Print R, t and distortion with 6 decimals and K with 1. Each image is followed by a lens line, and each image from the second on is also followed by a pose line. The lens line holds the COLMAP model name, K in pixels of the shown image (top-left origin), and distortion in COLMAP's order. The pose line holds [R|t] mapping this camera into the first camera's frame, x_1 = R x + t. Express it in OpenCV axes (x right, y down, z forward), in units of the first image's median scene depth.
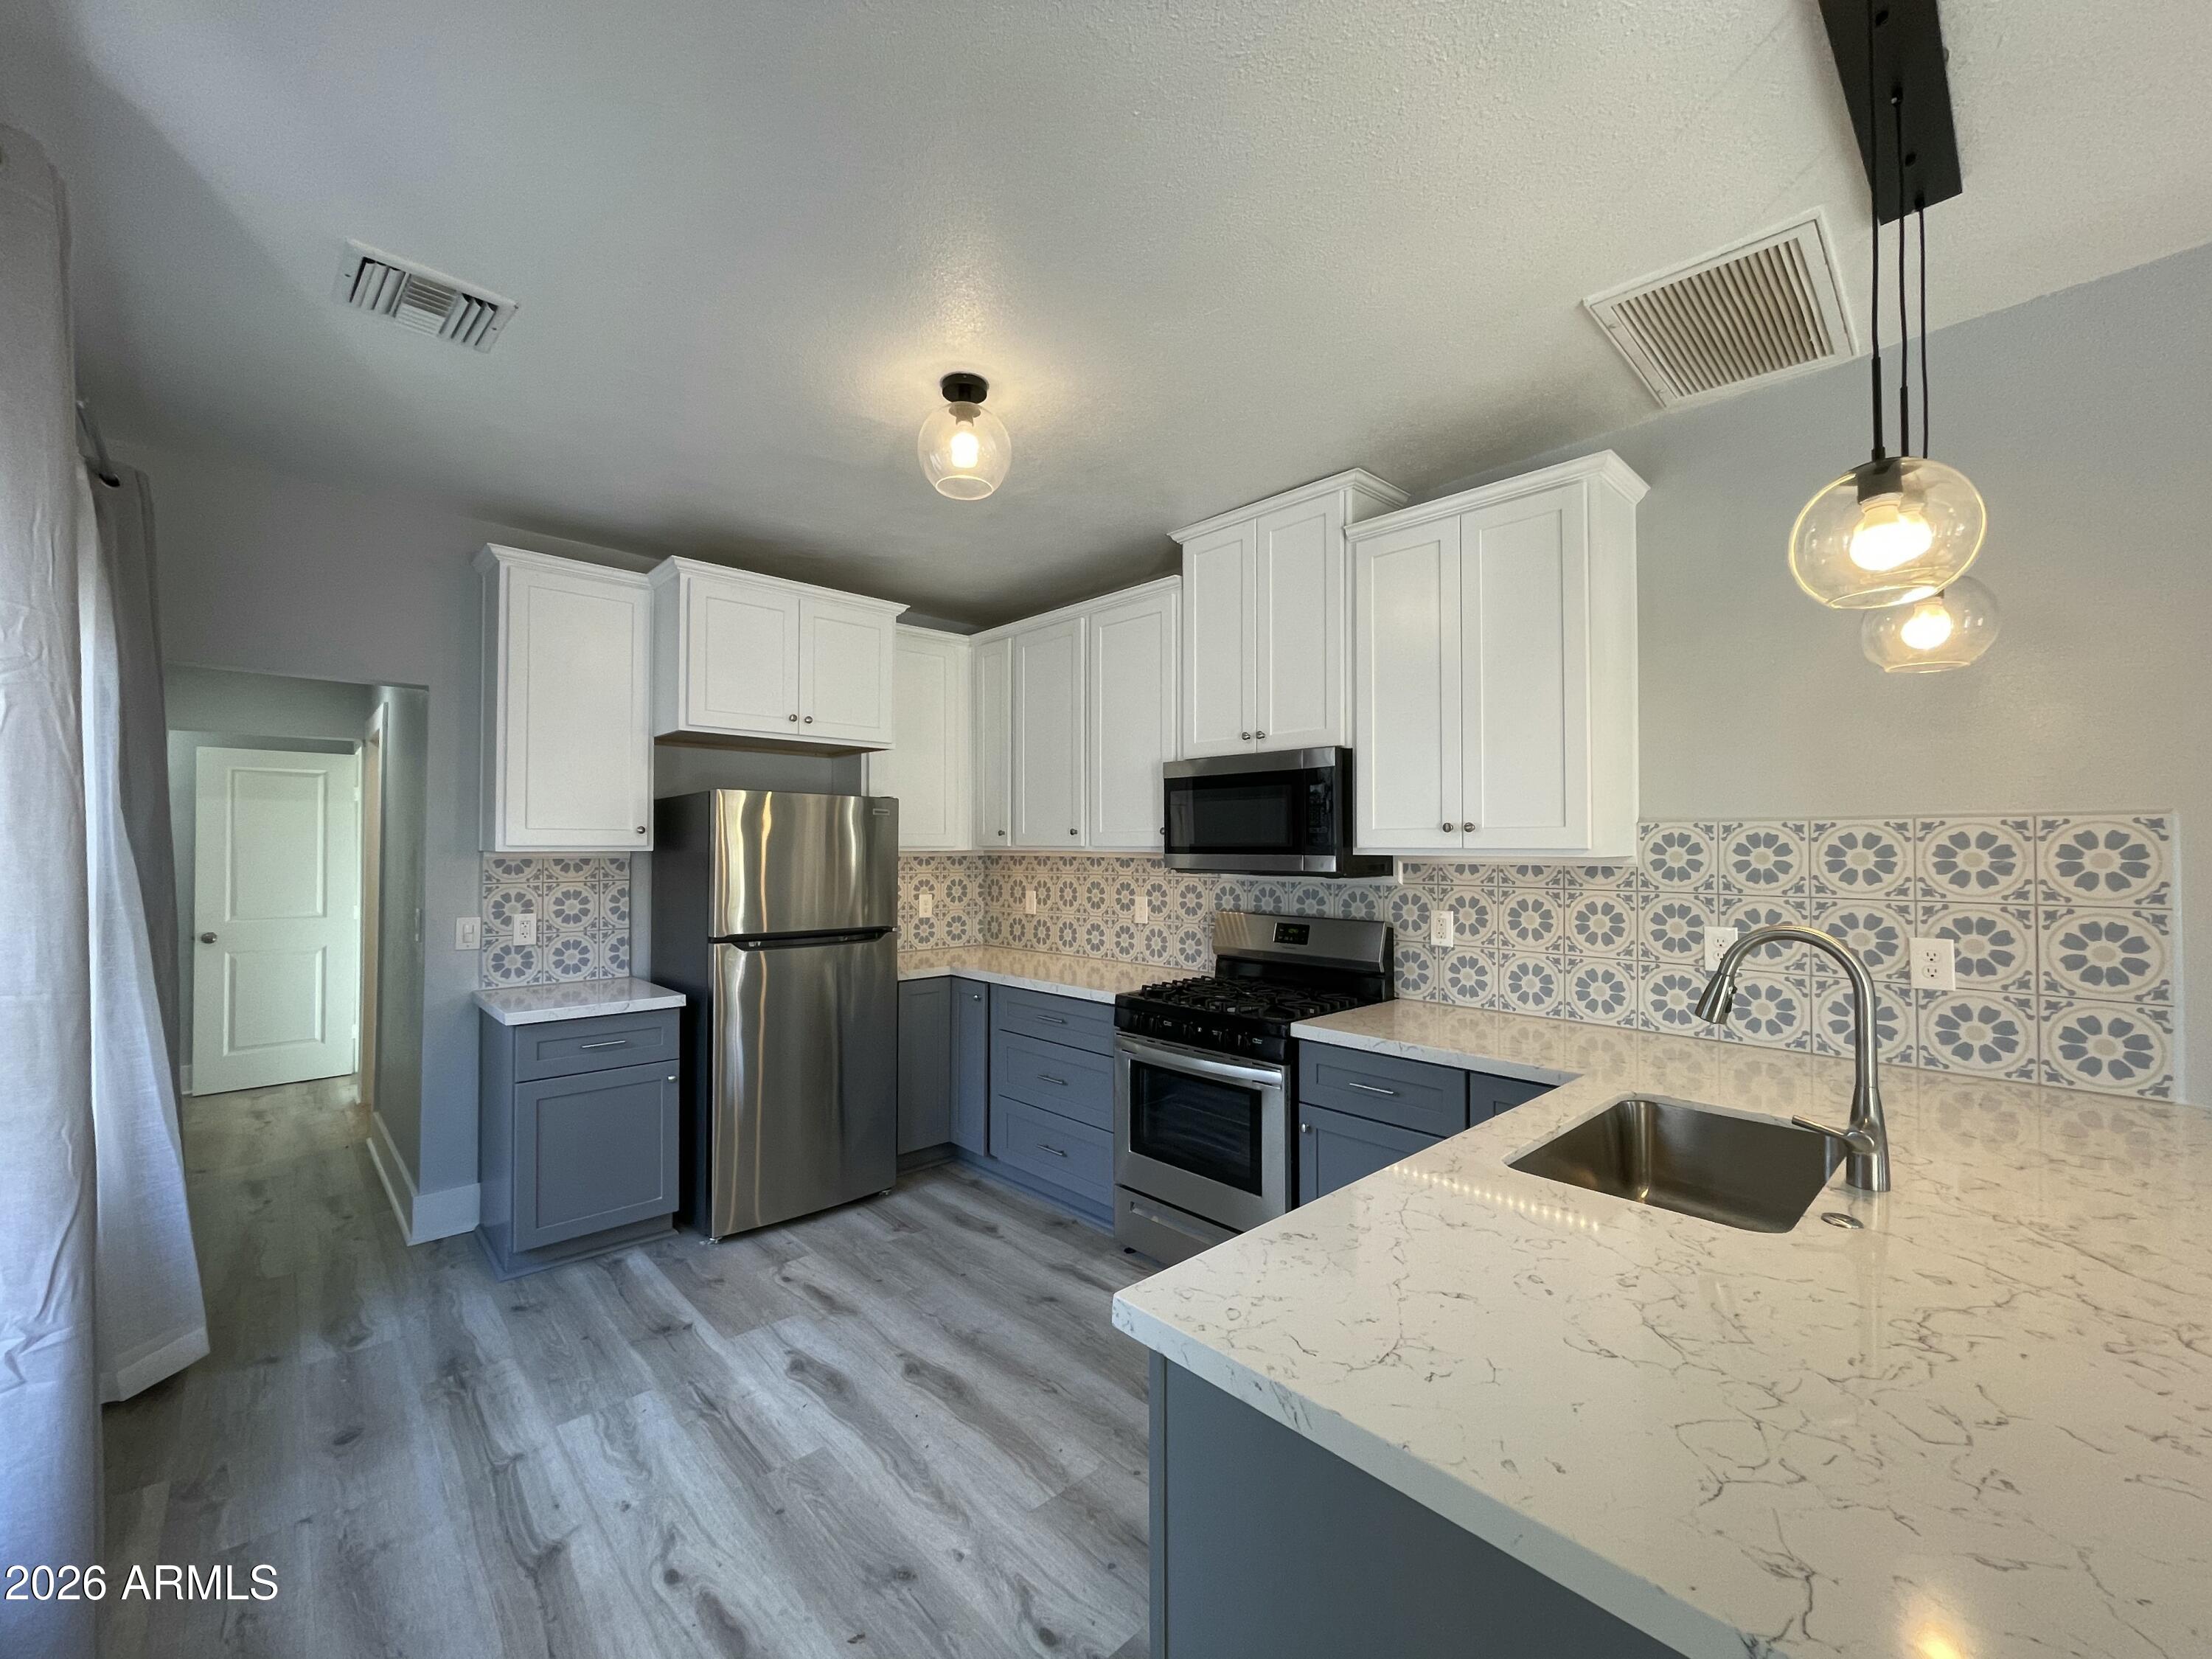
lens RADIAL K [[900.0, 0, 1106.0], [0, 900.0, 829.5], [0, 0, 1]] dist [-0.001131, -0.000138]
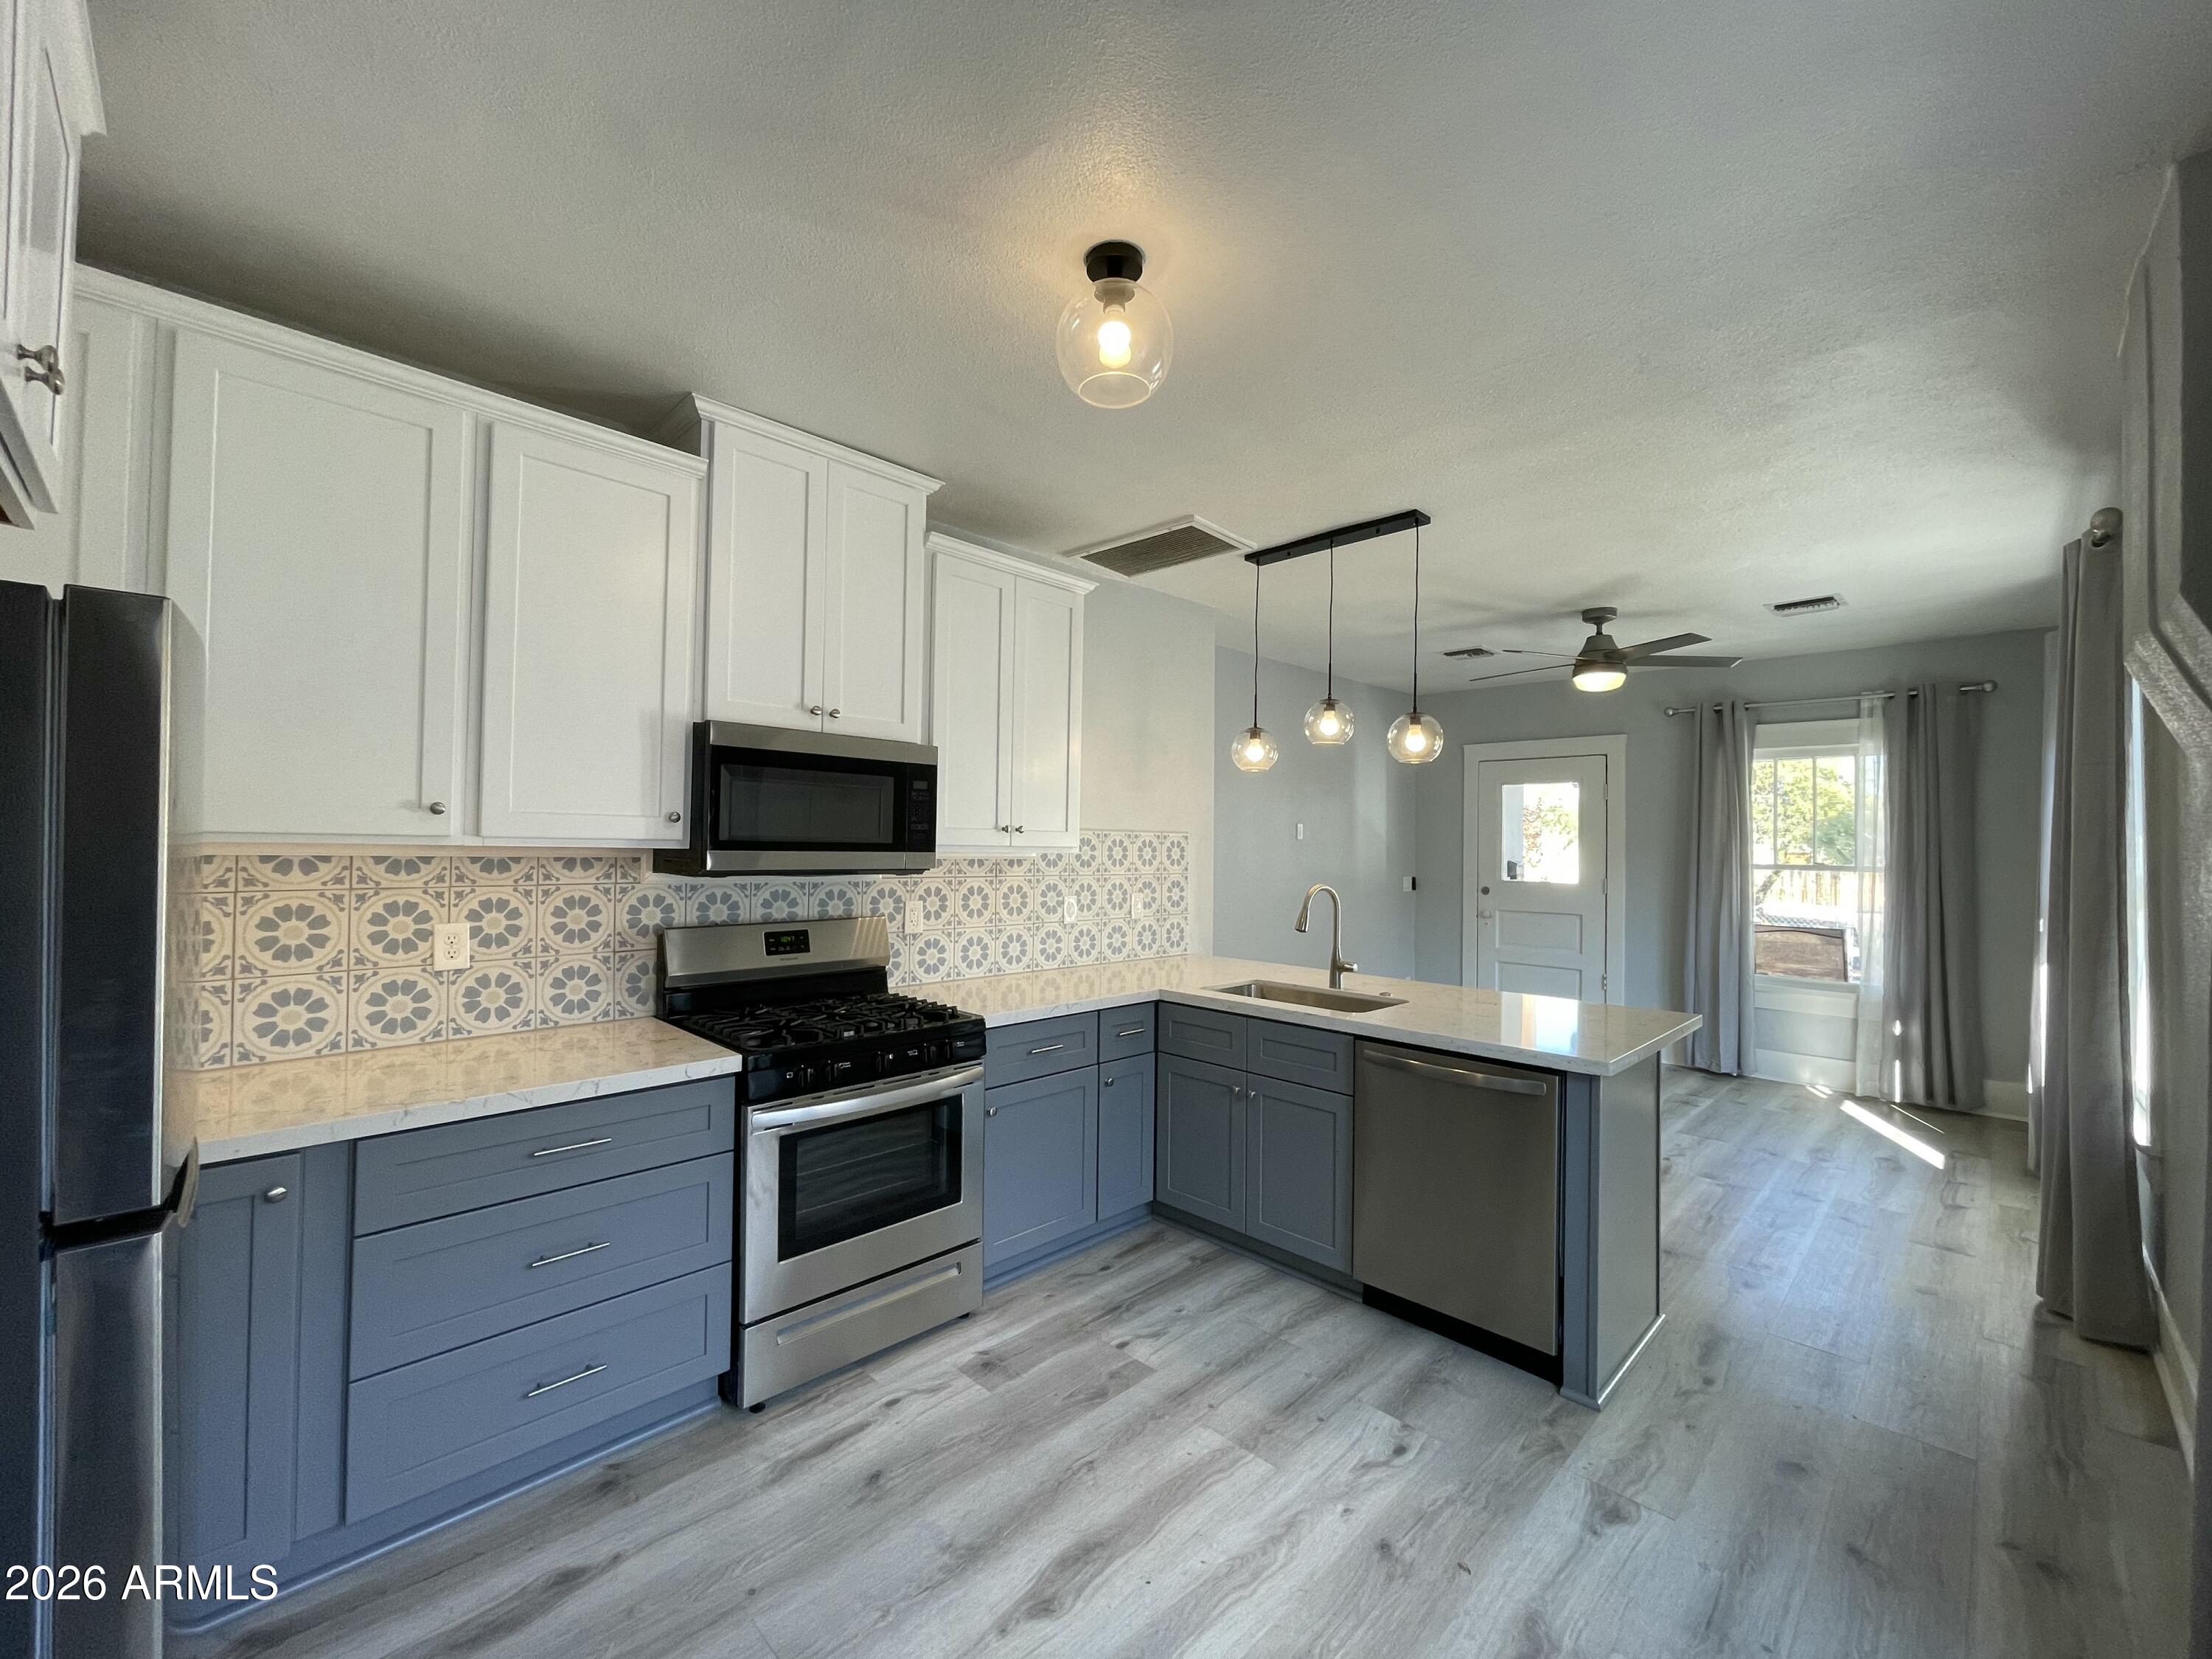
lens RADIAL K [[890.3, 0, 1106.0], [0, 890.3, 829.5], [0, 0, 1]] dist [0.004901, -0.000121]
pose [[-0.031458, 0.018986, 0.999325, -0.713807], [-0.032079, 0.999285, -0.019995, 0.015935], [-0.998990, -0.032686, -0.030827, 0.779964]]
